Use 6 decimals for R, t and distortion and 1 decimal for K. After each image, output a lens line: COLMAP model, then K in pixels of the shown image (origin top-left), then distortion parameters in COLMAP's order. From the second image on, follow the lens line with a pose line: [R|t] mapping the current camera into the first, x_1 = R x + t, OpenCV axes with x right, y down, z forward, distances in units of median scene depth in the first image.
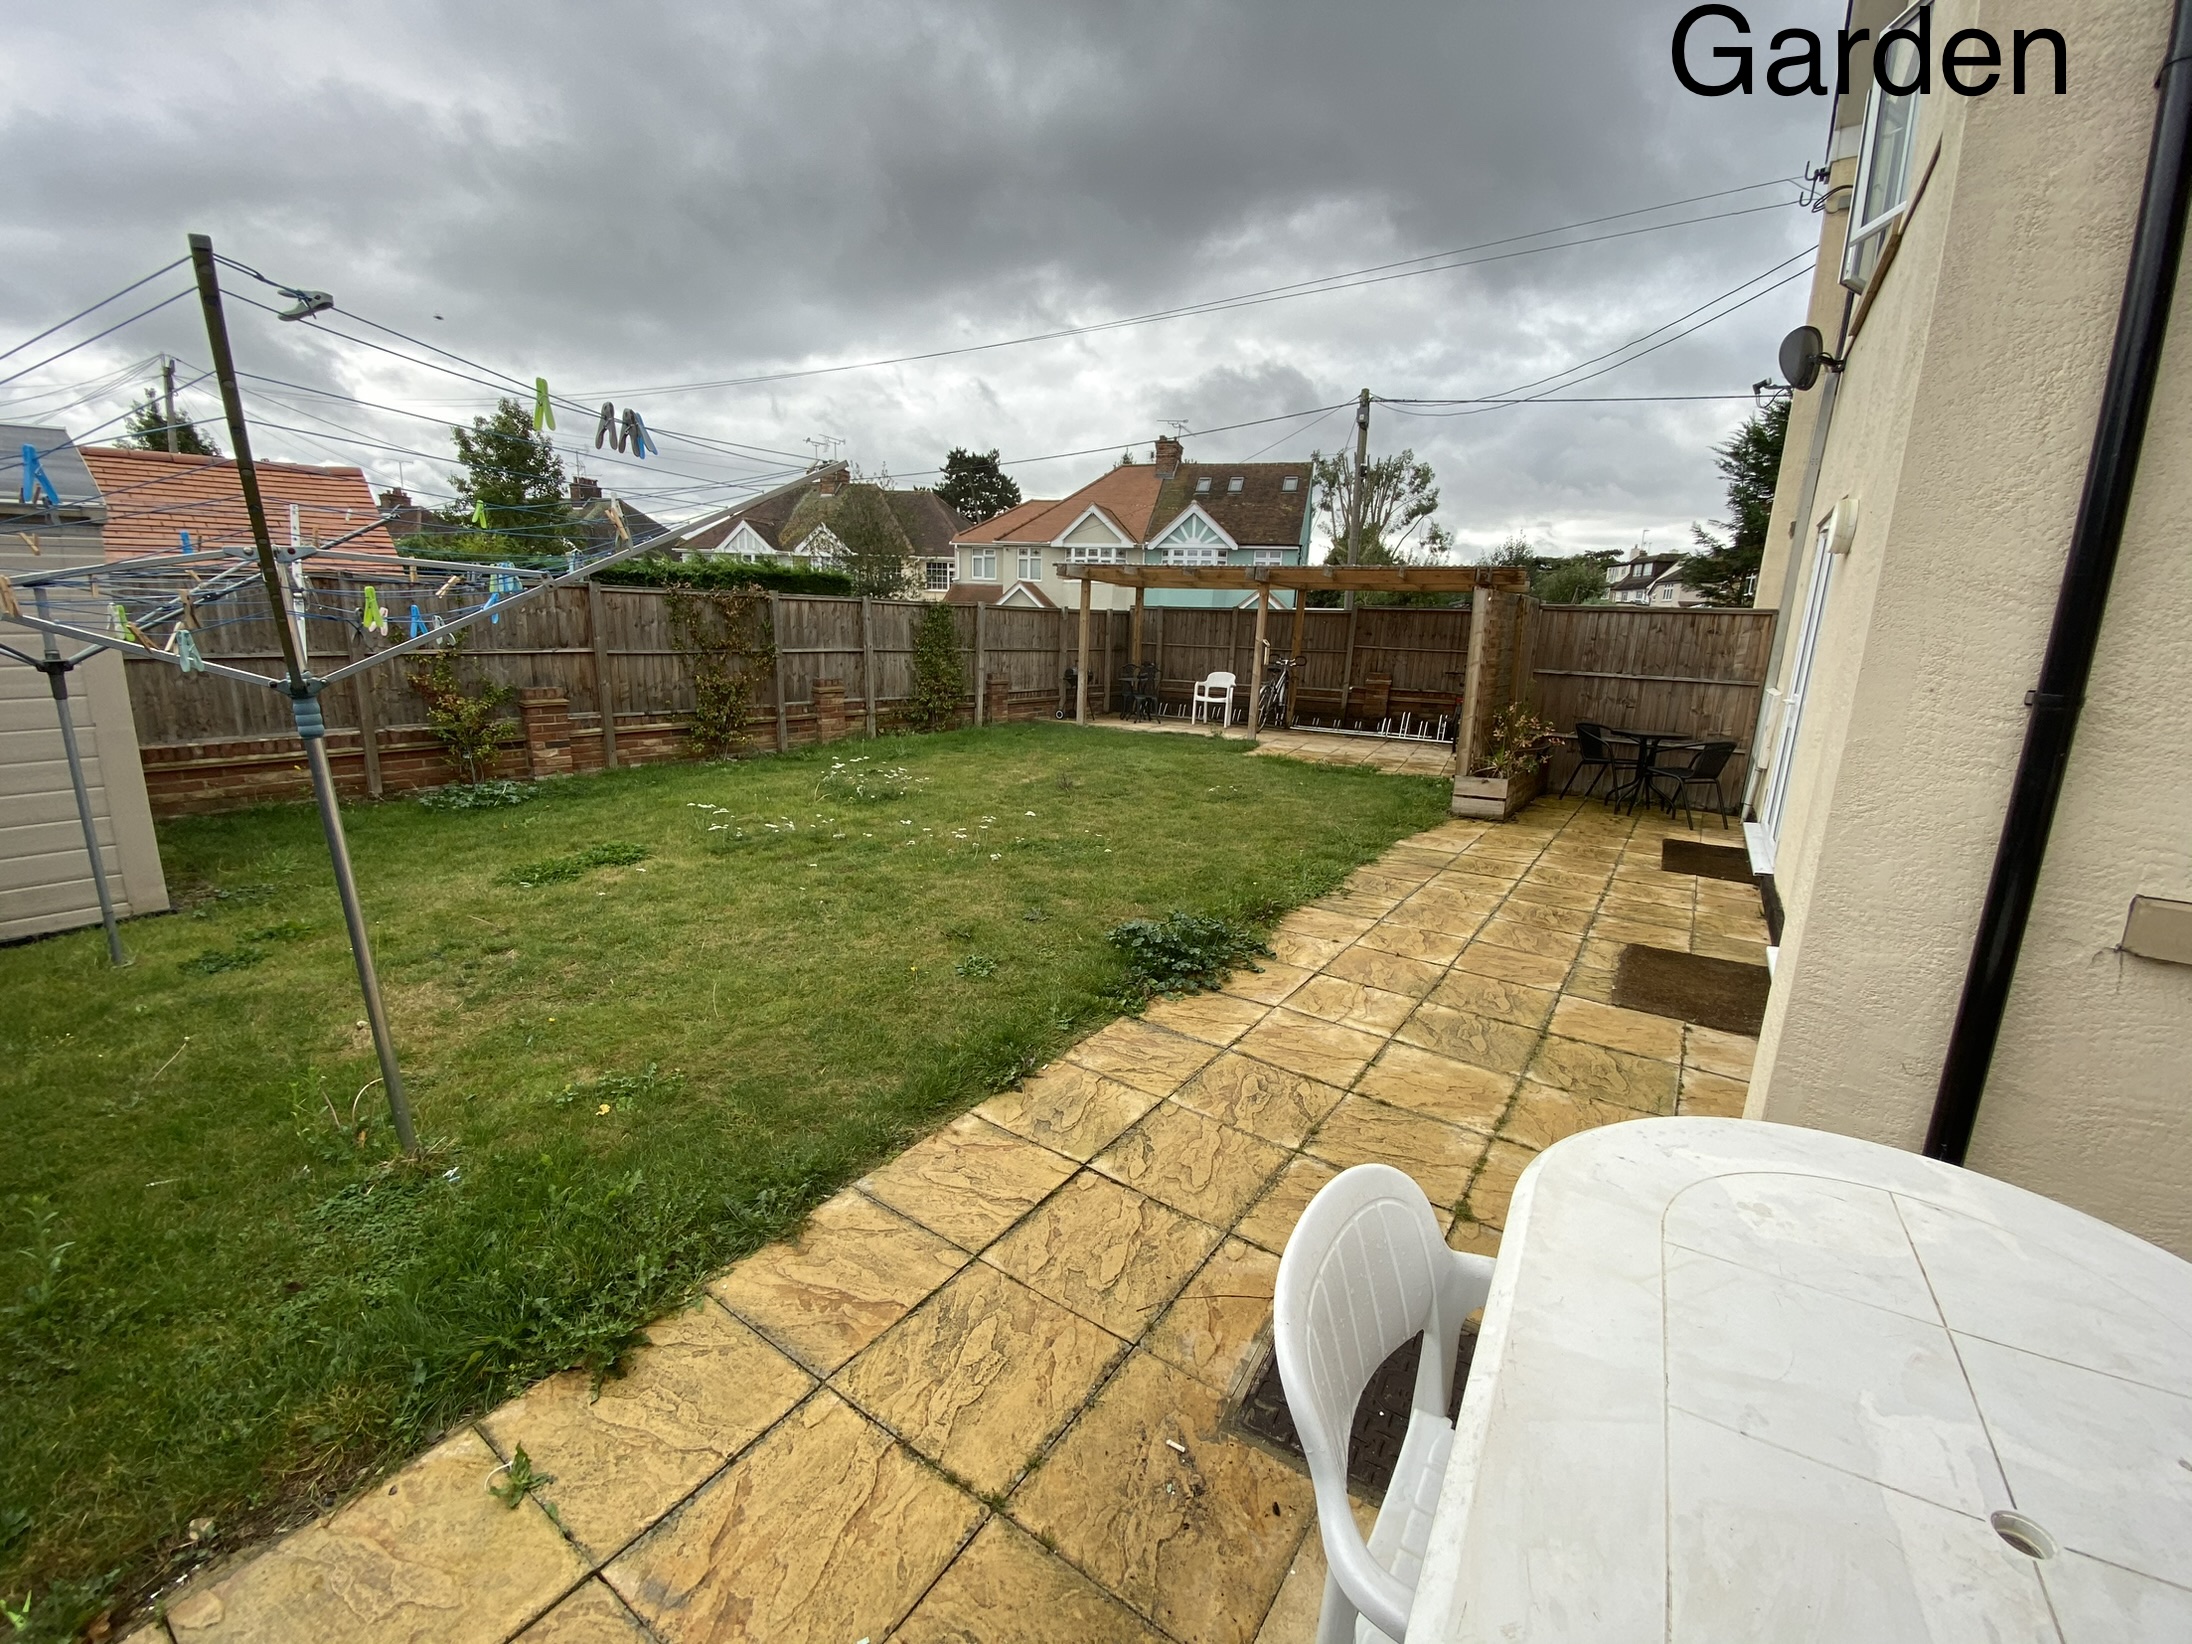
lens RADIAL K [[881.5, 0, 1090.4], [0, 881.5, 821.2], [0, 0, 1]] dist [0.018402, -0.019236]
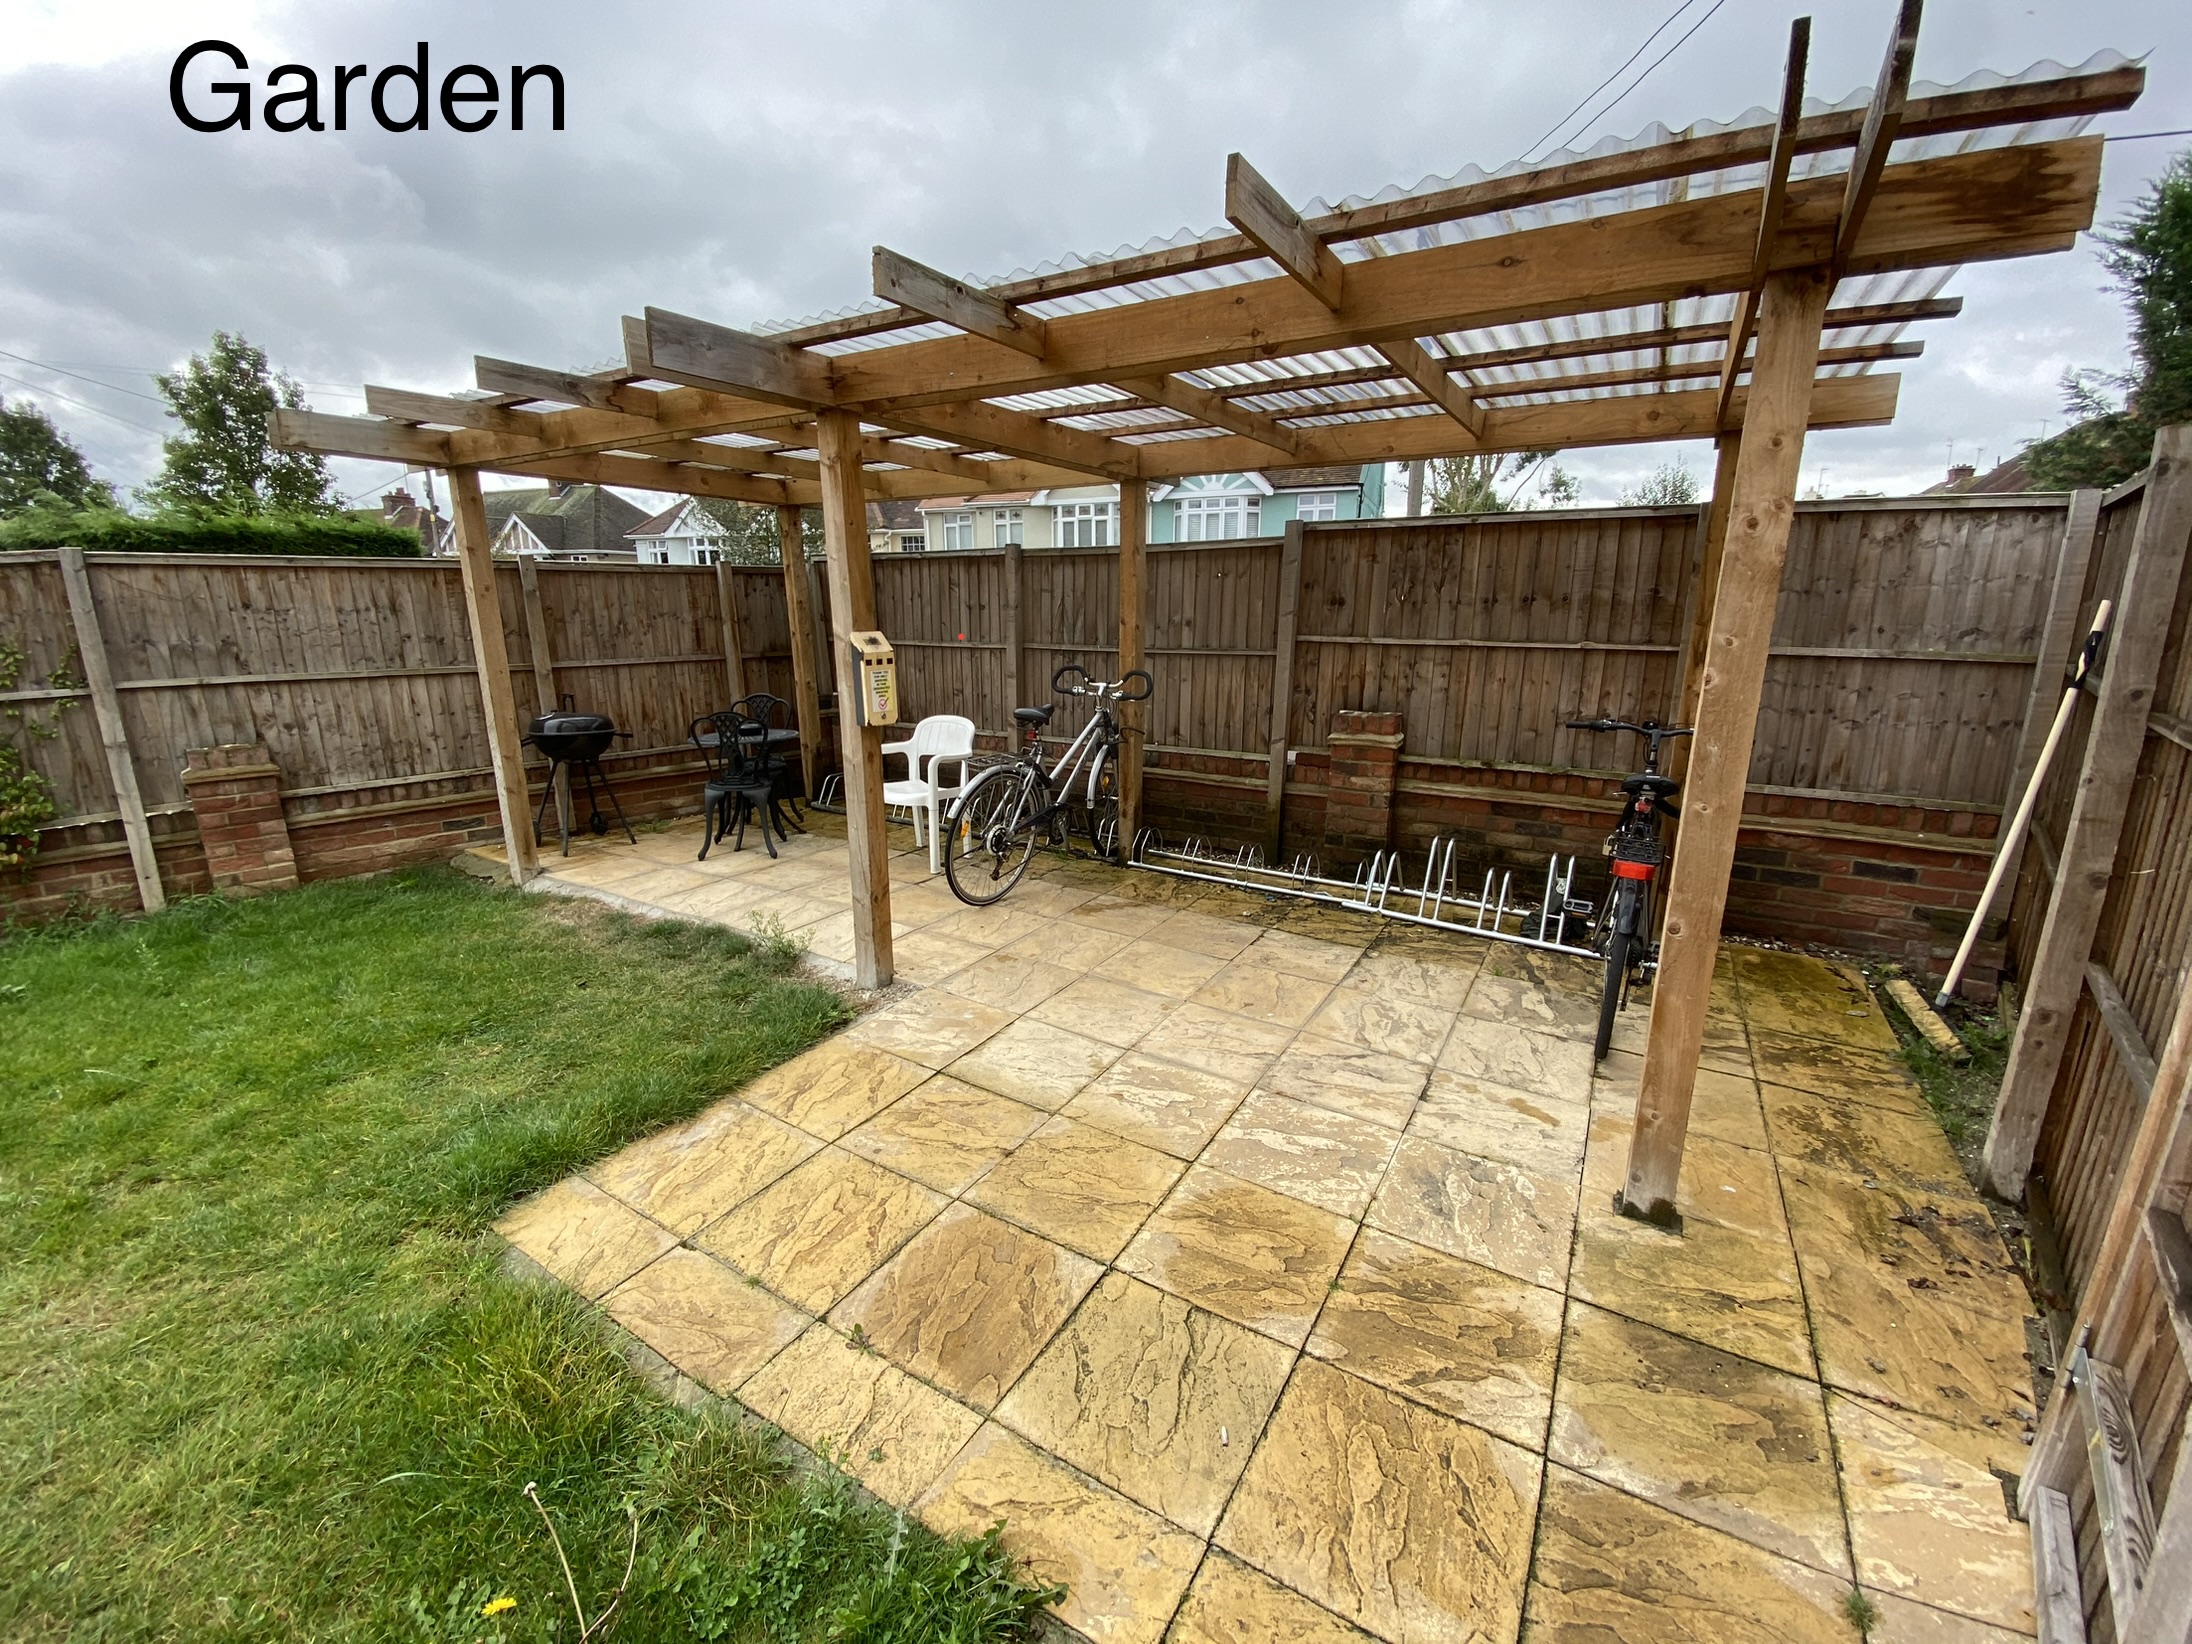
lens RADIAL K [[881.5, 0, 1090.4], [0, 881.5, 821.2], [0, 0, 1]] dist [0.018402, -0.019236]
pose [[0.992876, -0.007988, -0.118883, 0.260922], [0.010097, 0.999802, 0.017151, -0.132577], [0.118722, -0.018229, 0.992760, 0.644160]]
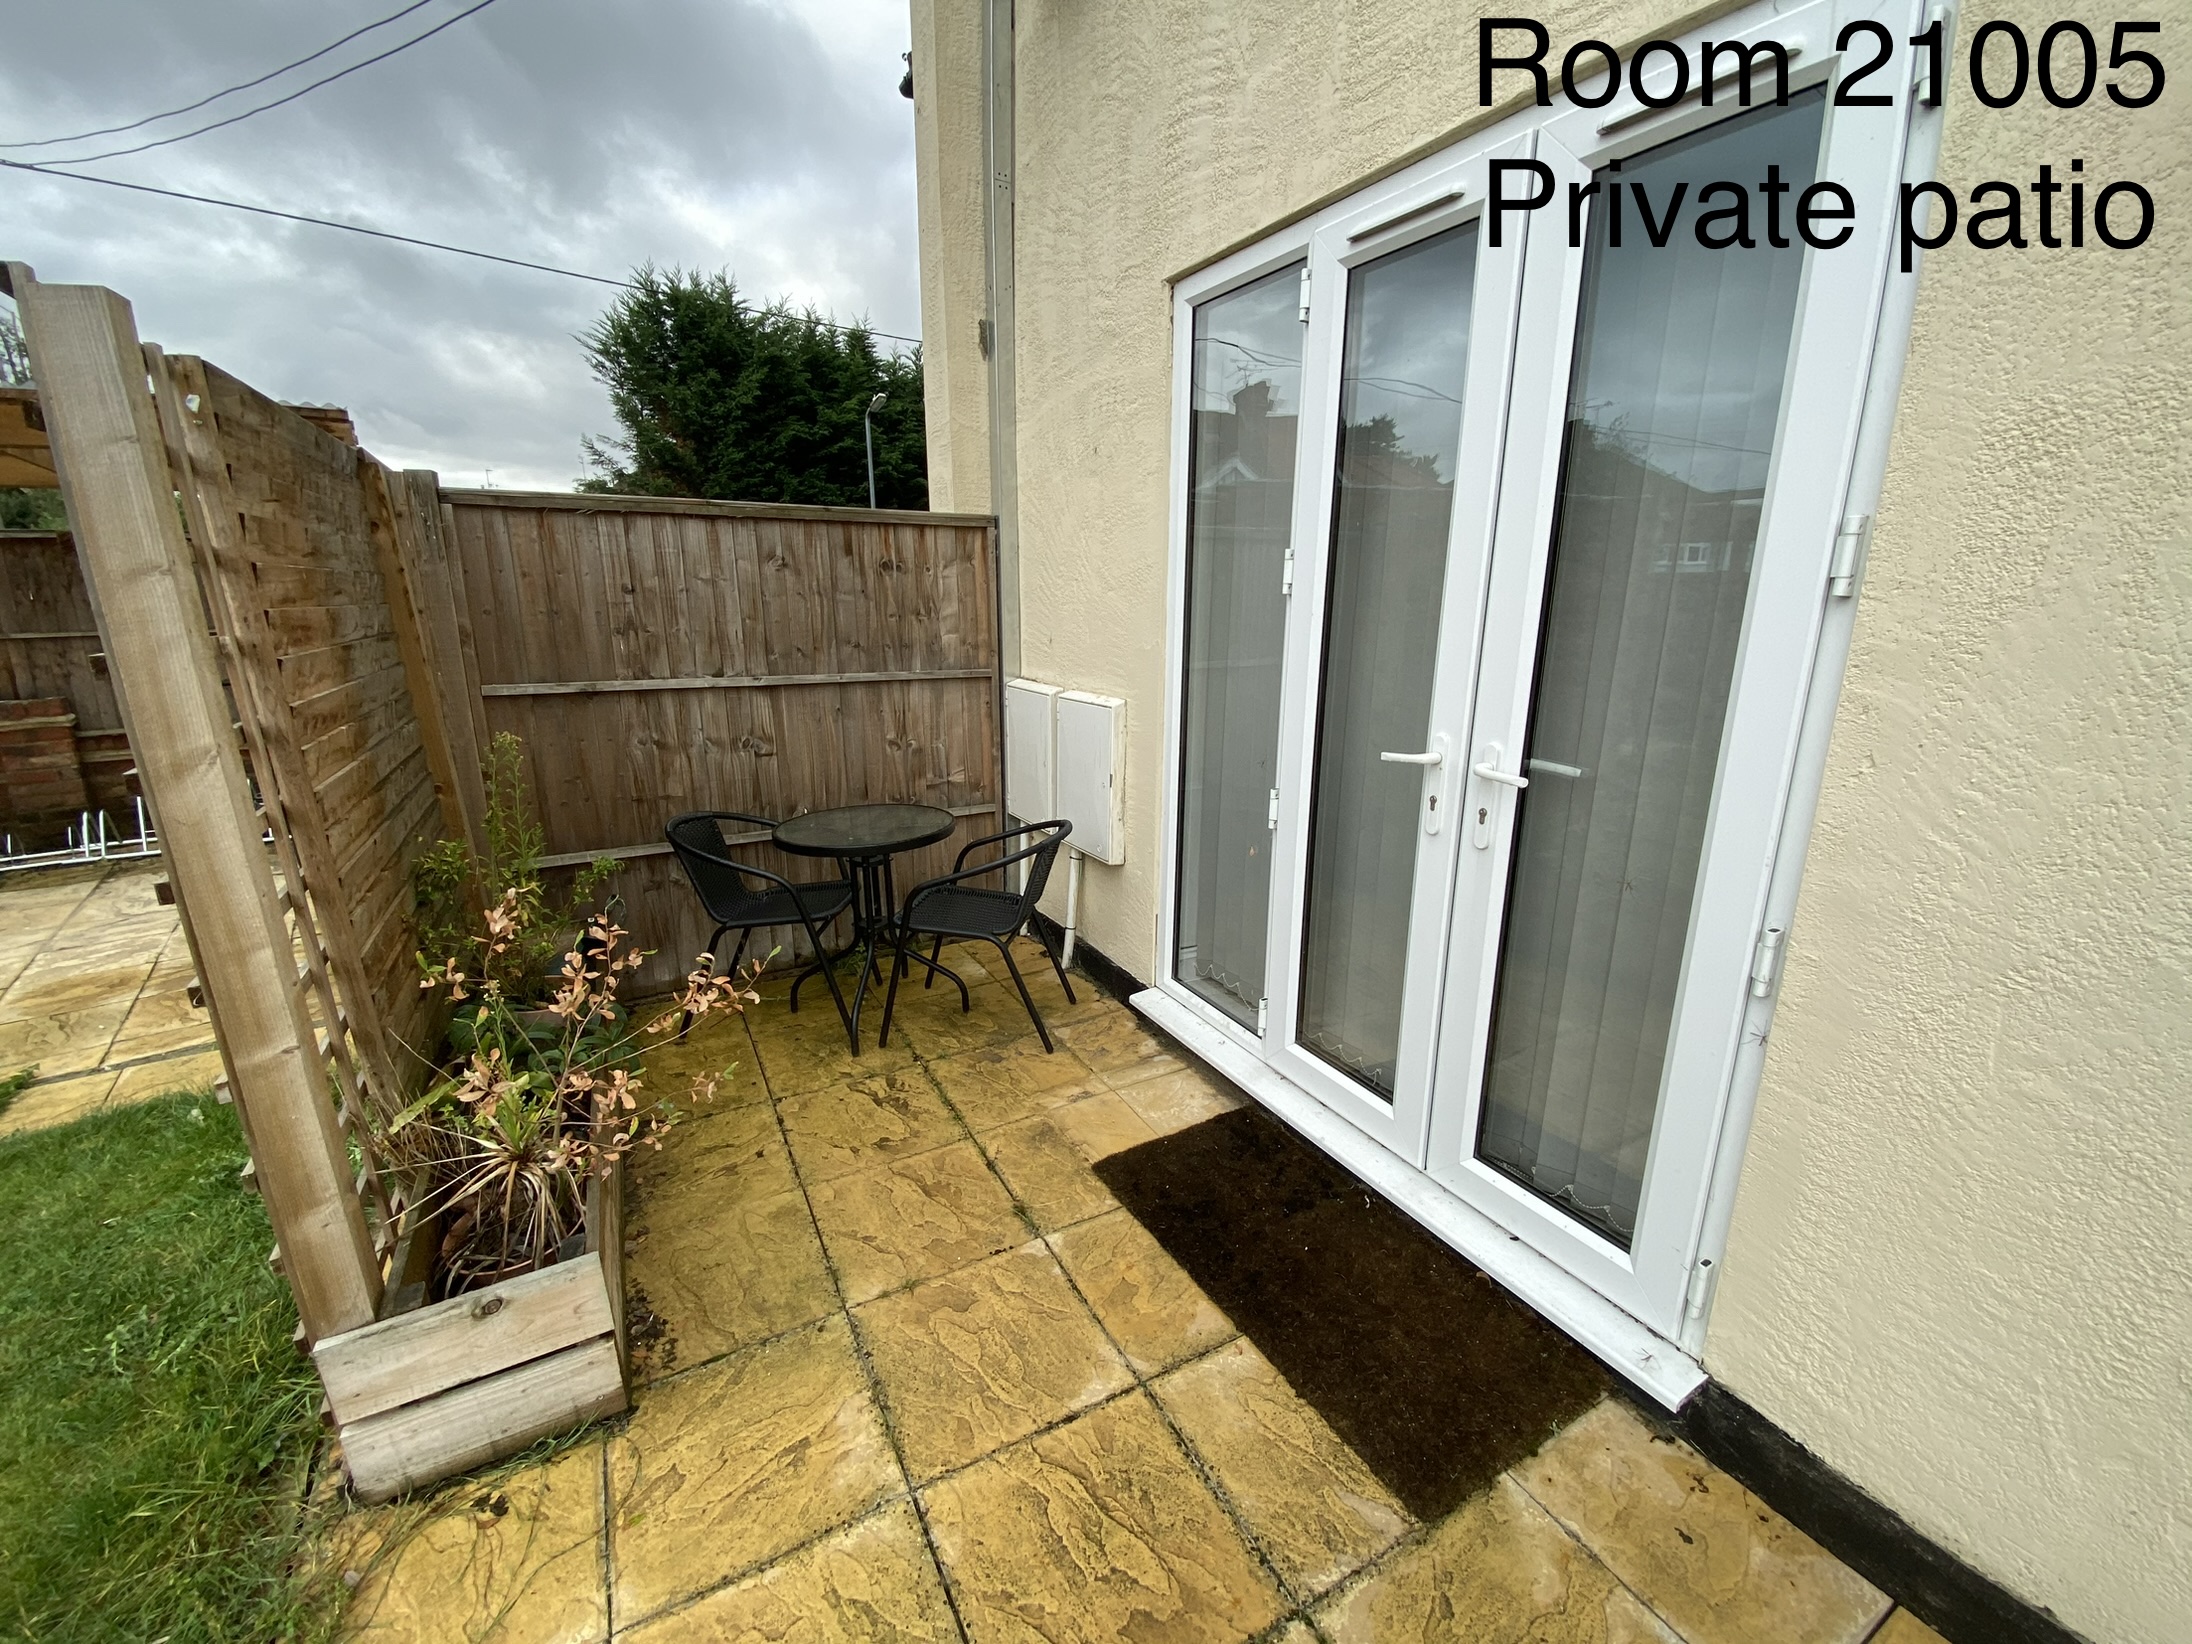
lens RADIAL K [[881.5, 0, 1090.4], [0, 881.5, 821.2], [0, 0, 1]] dist [0.018402, -0.019236]
pose [[0.446523, -0.255755, 0.857442, 0.196511], [0.209334, 0.961545, 0.177794, -0.086900], [-0.869941, 0.100103, 0.482890, 0.416496]]
